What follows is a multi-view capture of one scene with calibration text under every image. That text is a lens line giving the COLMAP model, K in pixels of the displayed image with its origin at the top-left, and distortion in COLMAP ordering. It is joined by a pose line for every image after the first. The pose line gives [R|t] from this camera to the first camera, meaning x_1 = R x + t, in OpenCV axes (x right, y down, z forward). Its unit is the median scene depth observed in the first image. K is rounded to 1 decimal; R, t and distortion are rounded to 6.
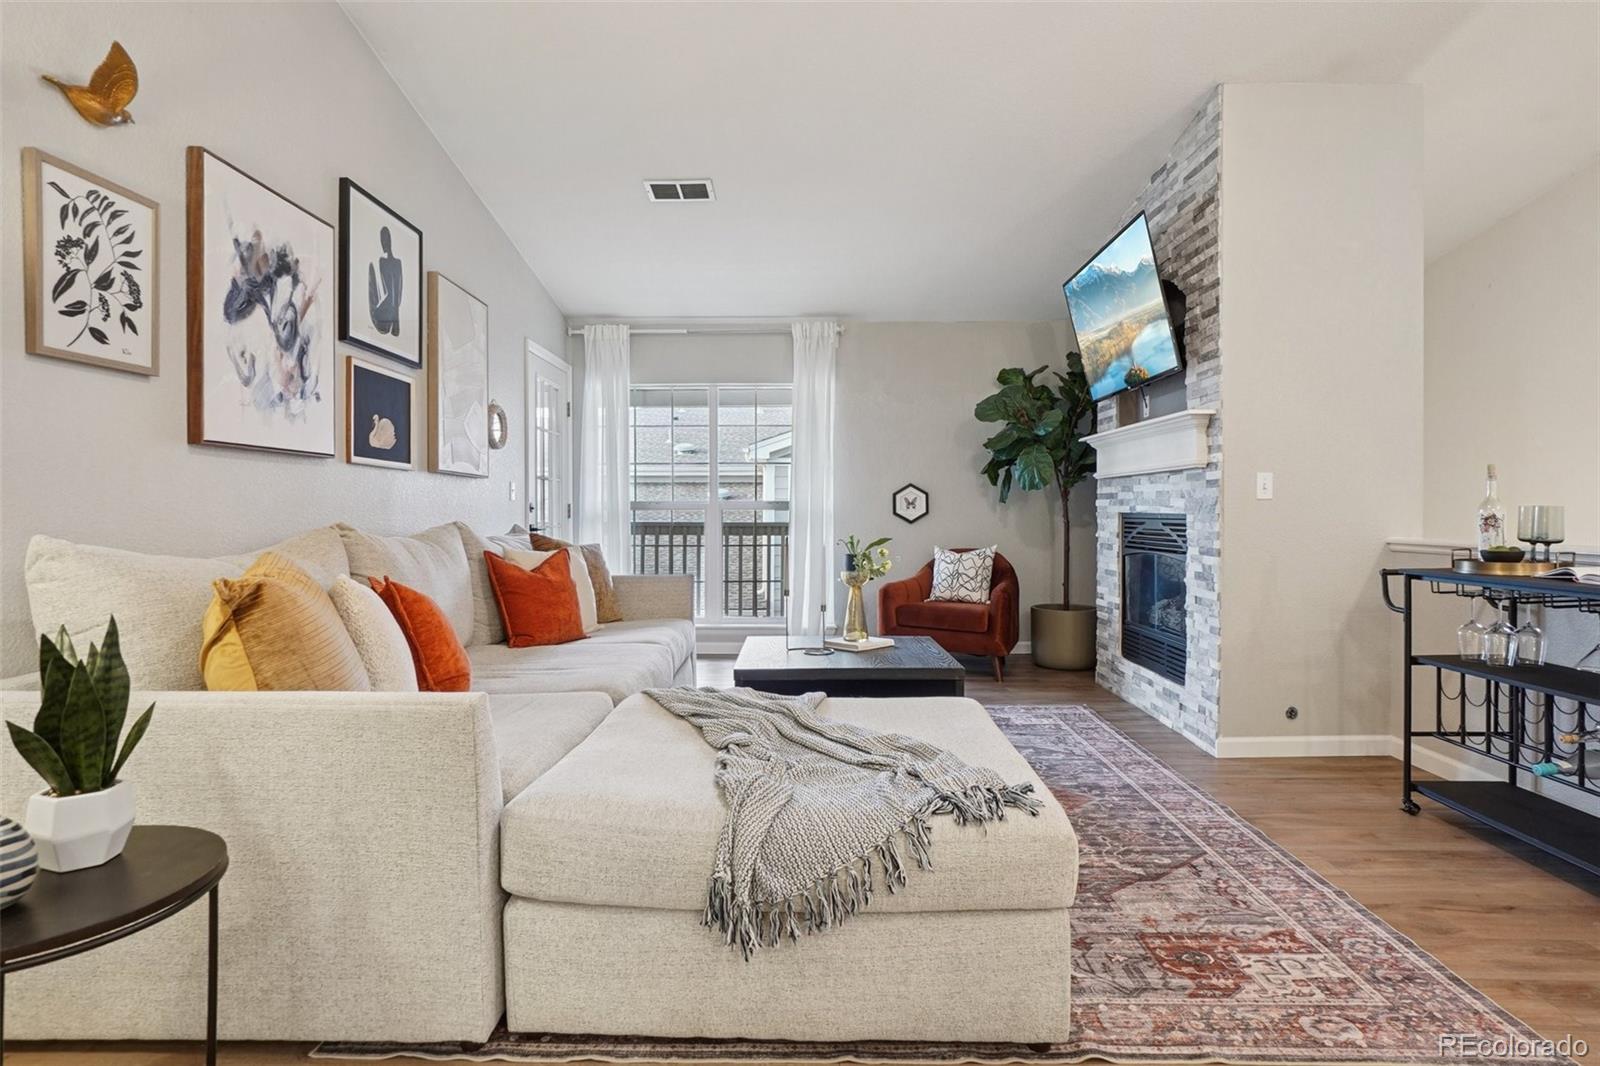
lens RADIAL K [[845.9, 0, 793.0], [0, 845.9, 531.7], [0, 0, 1]] dist [-0.040334, 0.018862]
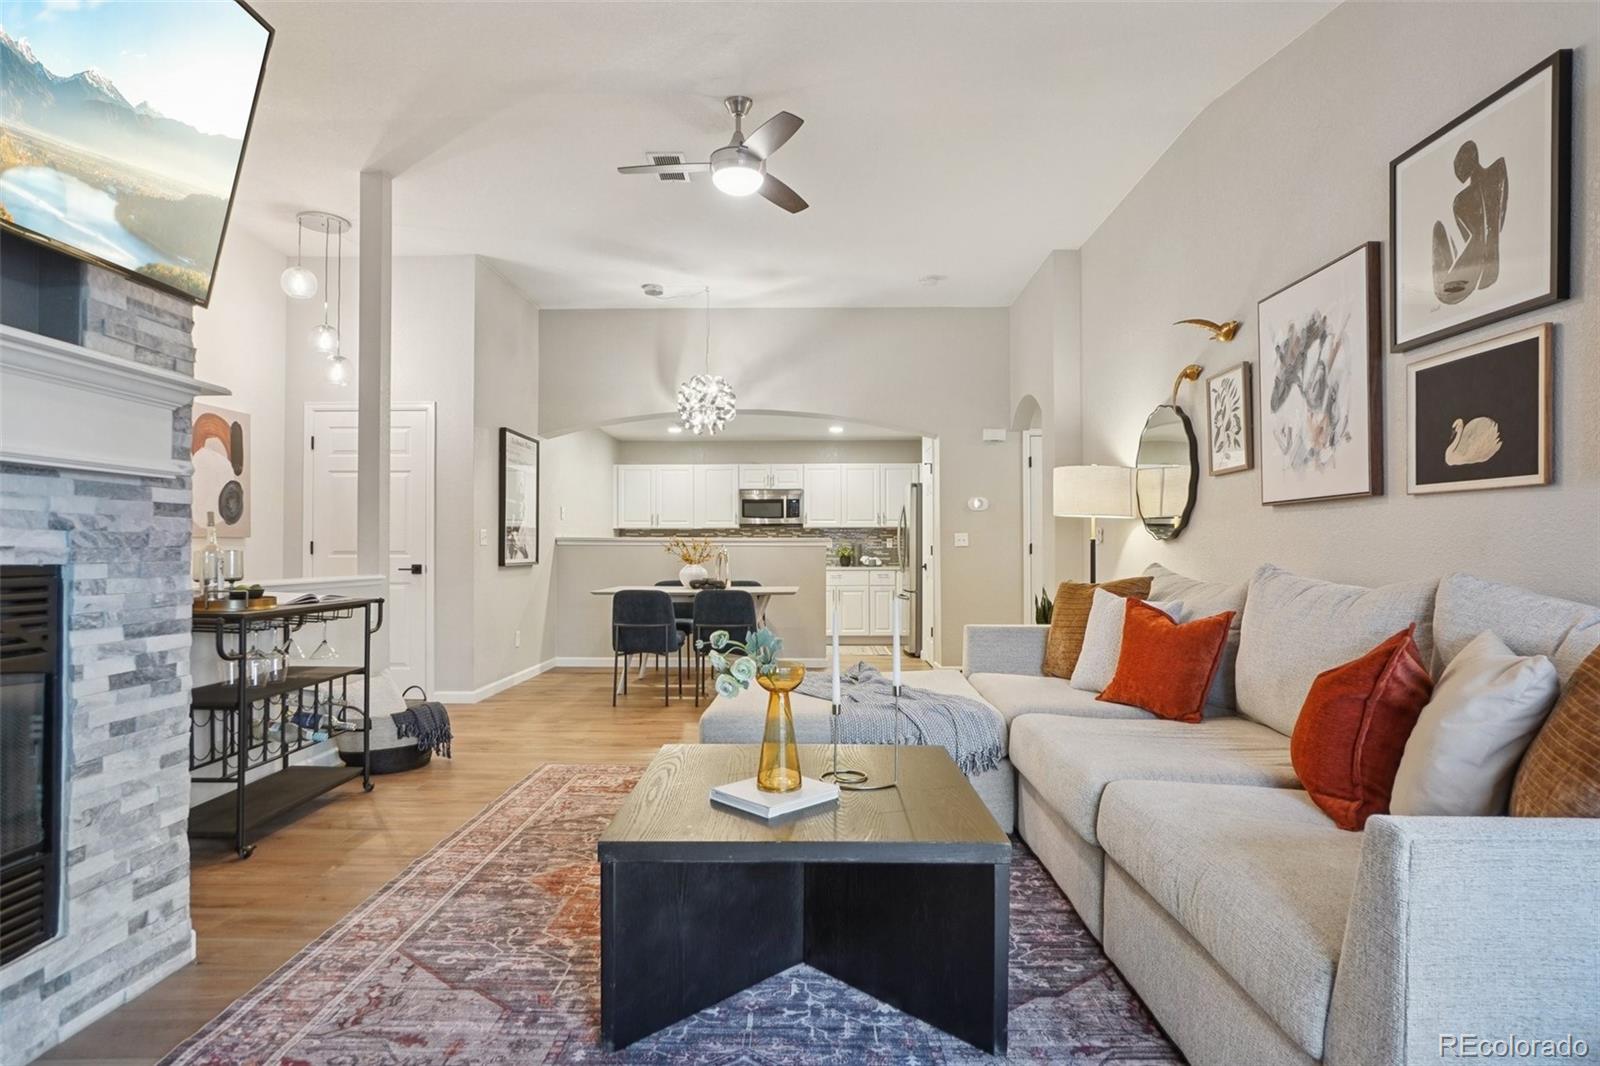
lens RADIAL K [[845.9, 0, 800.7], [0, 845.9, 523.2], [0, 0, 1]] dist [-0.040334, 0.018862]
pose [[-0.999992, 0.001602, -0.003696, 0.081162], [0.001629, 0.999972, -0.007365, -0.058099], [0.003684, -0.007371, -0.999966, 2.113021]]
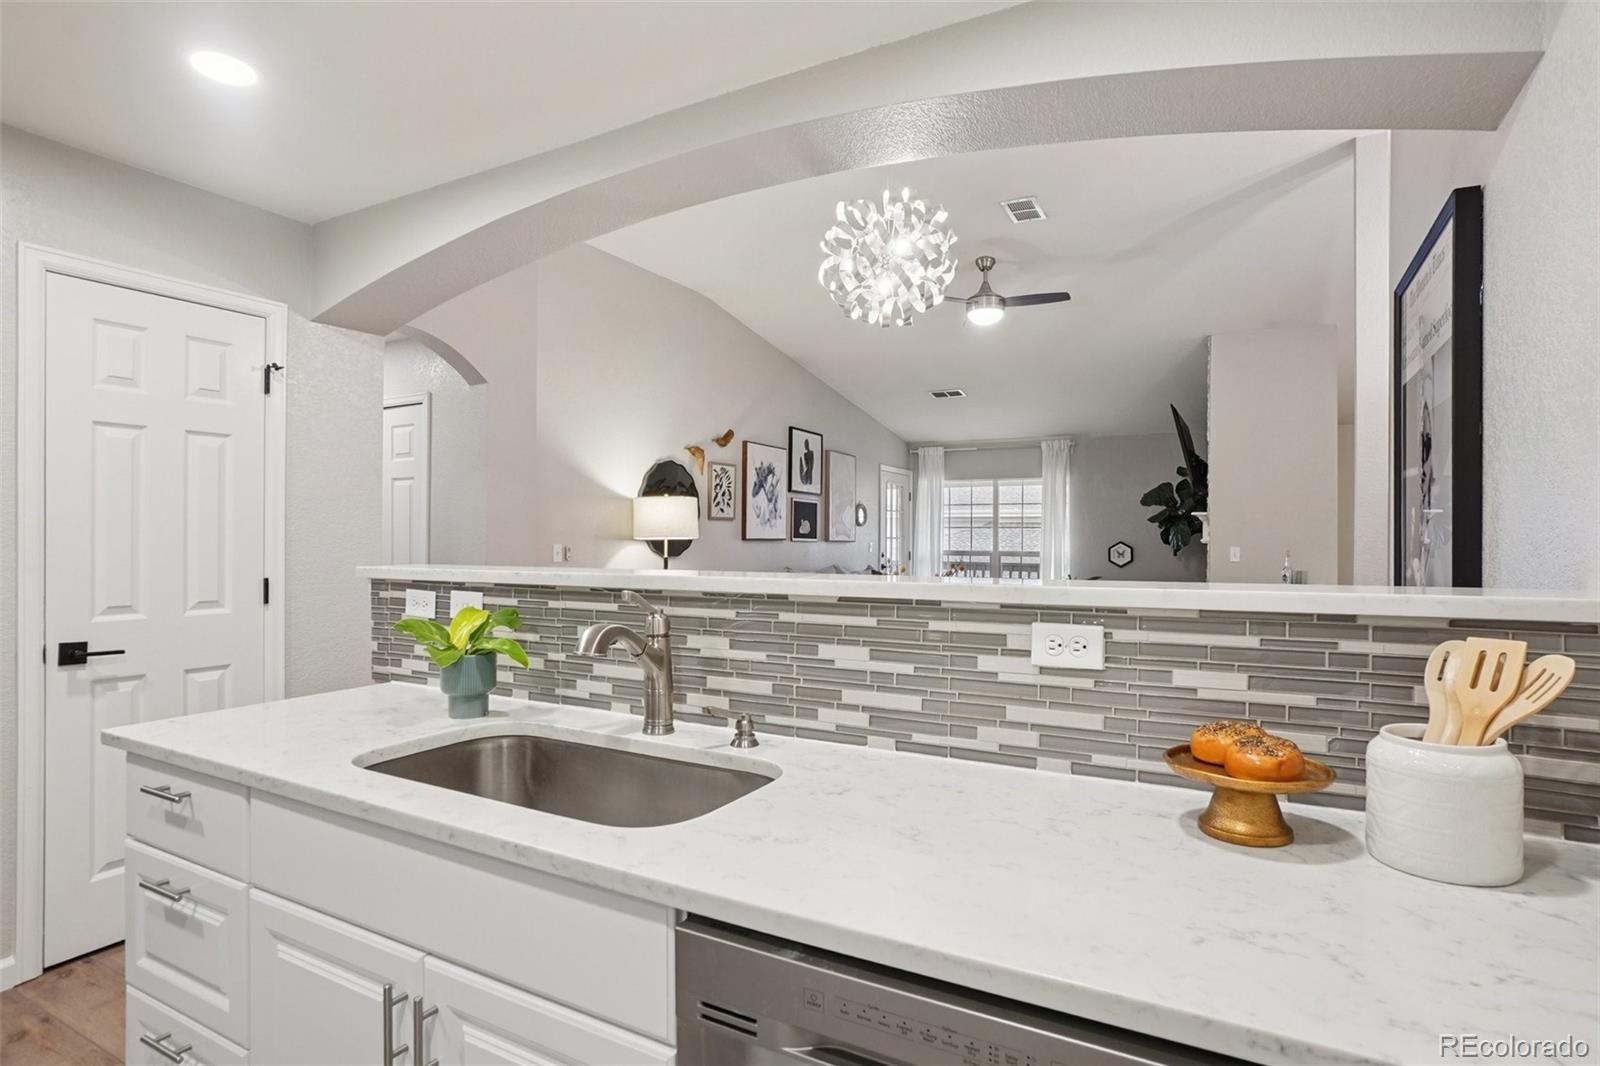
lens RADIAL K [[845.9, 0, 812.2], [0, 845.9, 503.5], [0, 0, 1]] dist [-0.040334, 0.018862]
pose [[0.888865, -0.013208, -0.457978, 0.768594], [-0.018009, 0.997805, -0.063729, -0.041401], [0.457814, 0.064894, 0.886676, -1.367836]]
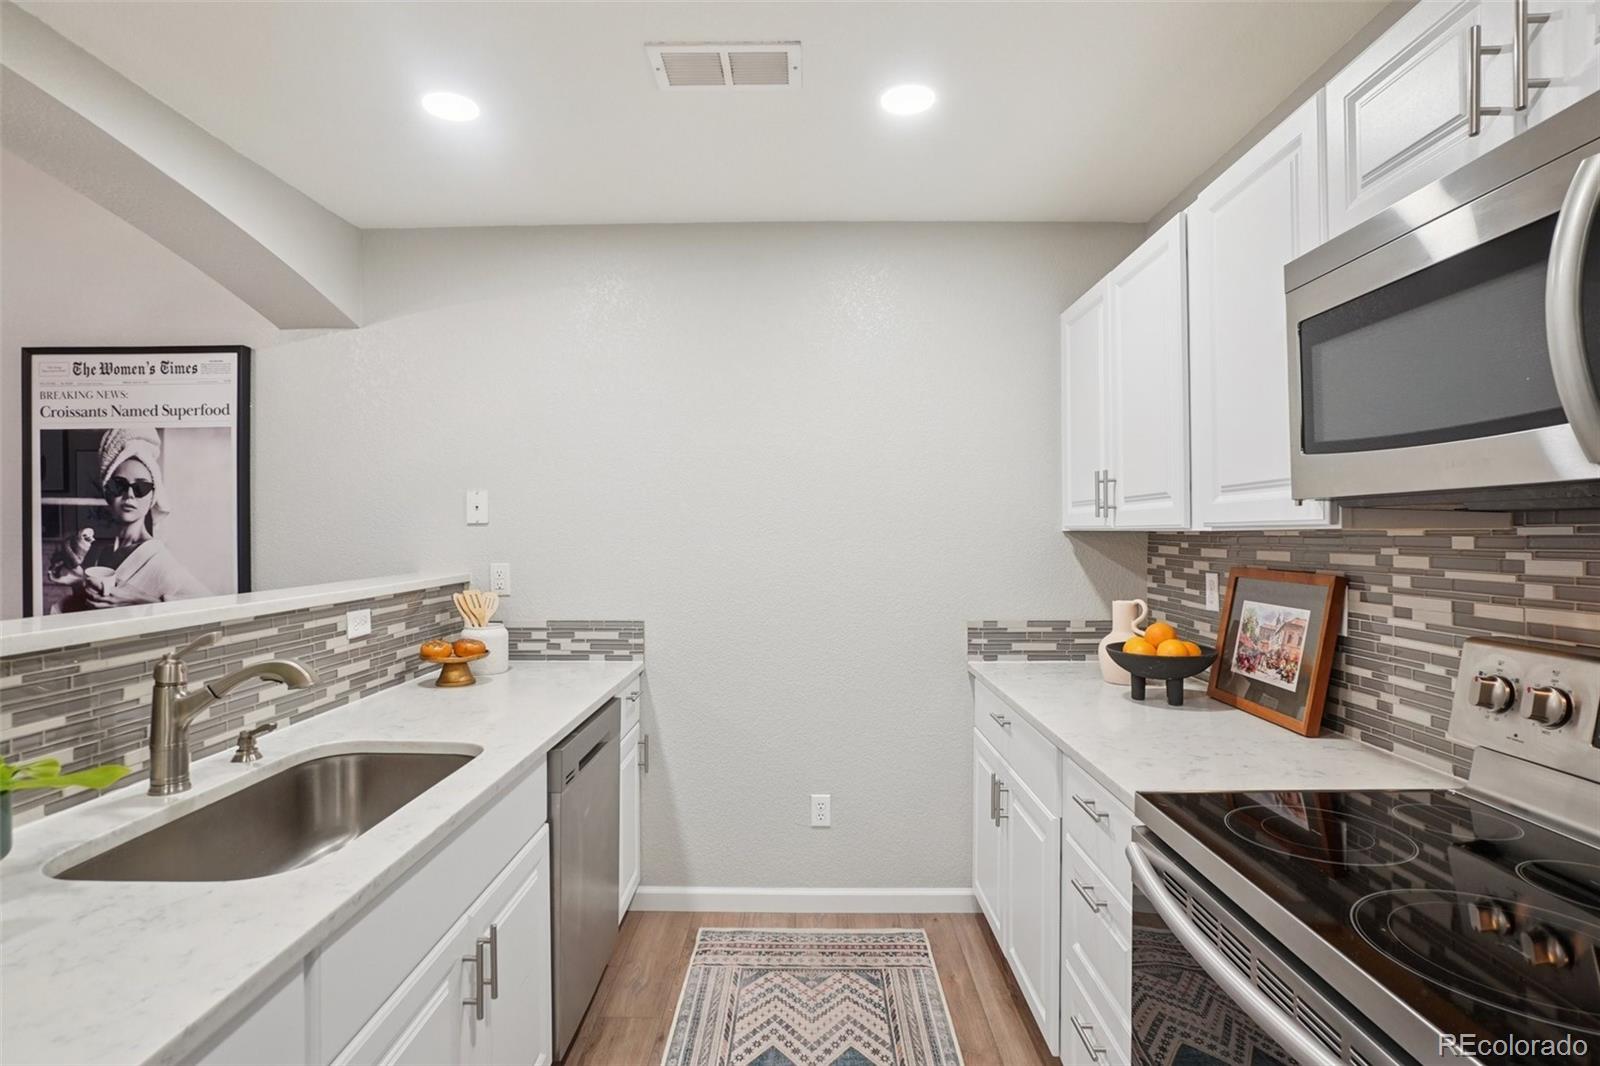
lens RADIAL K [[845.9, 0, 808.6], [0, 845.9, 534.7], [0, 0, 1]] dist [-0.040334, 0.018862]
pose [[-0.009038, -0.005040, 0.999946, -0.209874], [0.029812, 0.999541, 0.005307, -0.073266], [-0.999515, 0.029858, -0.008883, -1.289767]]
